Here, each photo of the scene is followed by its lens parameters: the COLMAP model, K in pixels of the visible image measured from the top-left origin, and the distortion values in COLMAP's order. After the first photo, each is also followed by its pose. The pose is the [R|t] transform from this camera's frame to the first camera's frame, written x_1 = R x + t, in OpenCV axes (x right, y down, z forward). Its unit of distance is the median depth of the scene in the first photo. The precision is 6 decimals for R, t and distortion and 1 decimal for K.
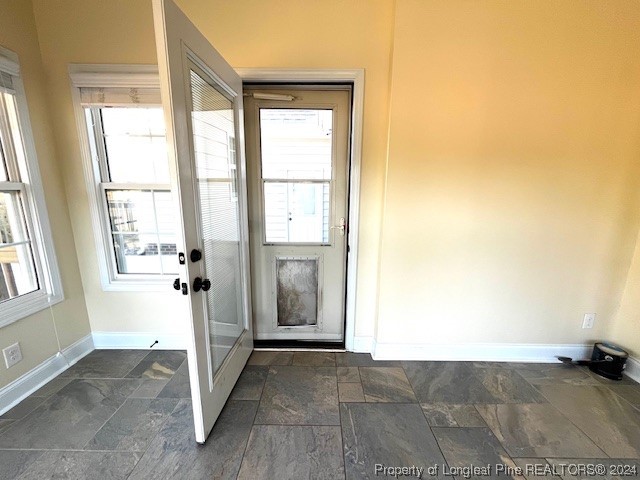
lens RADIAL K [[260.0, 0, 320.0], [0, 260.0, 240.0], [0, 0, 1]] dist [0.000584, -0.000014]
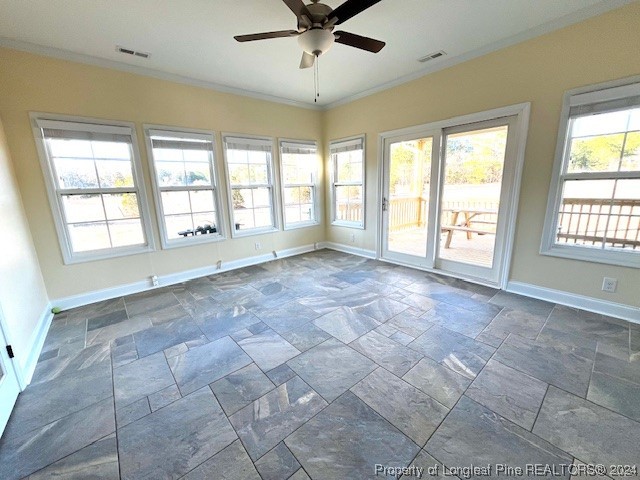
lens RADIAL K [[260.0, 0, 320.0], [0, 260.0, 240.0], [0, 0, 1]] dist [0.000584, -0.000014]
pose [[-0.757900, 0.147487, -0.635480, 1.055420], [-0.112955, 0.929729, 0.350494, -0.154862], [0.642517, 0.337420, -0.687982, 0.852872]]
